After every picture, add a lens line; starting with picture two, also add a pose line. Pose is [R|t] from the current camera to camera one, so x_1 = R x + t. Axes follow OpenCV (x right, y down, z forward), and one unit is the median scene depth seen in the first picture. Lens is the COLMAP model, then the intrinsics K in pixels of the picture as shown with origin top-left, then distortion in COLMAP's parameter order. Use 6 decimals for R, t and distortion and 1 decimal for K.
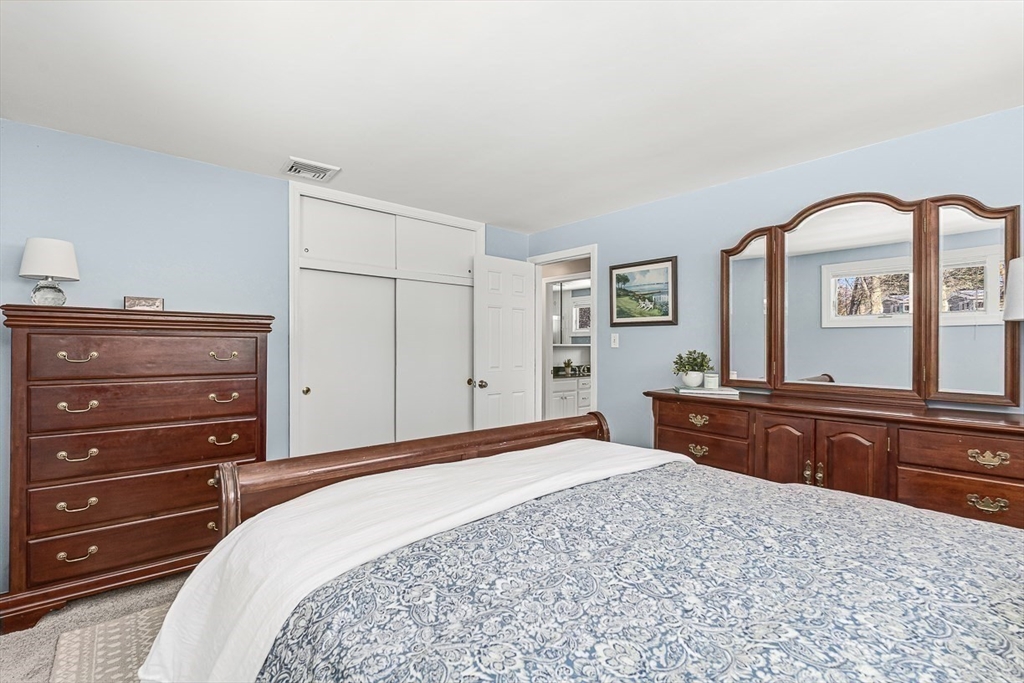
lens RADIAL K [[454.1, 0, 510.5], [0, 454.1, 346.2], [0, 0, 1]] dist [-0.000524, -0.000145]
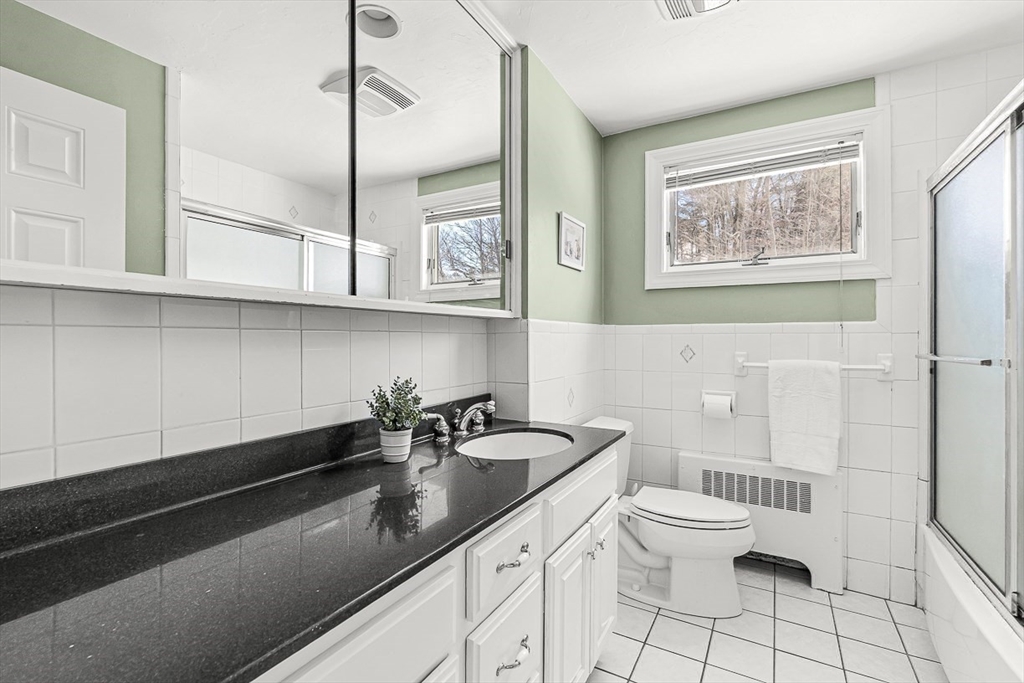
lens RADIAL K [[454.1, 0, 510.5], [0, 454.1, 346.2], [0, 0, 1]] dist [-0.000524, -0.000145]
pose [[0.945198, -0.001462, 0.326494, 0.108009], [-0.000886, 0.999975, 0.007041, 0.013856], [-0.326497, -0.006945, 0.945173, 0.794915]]
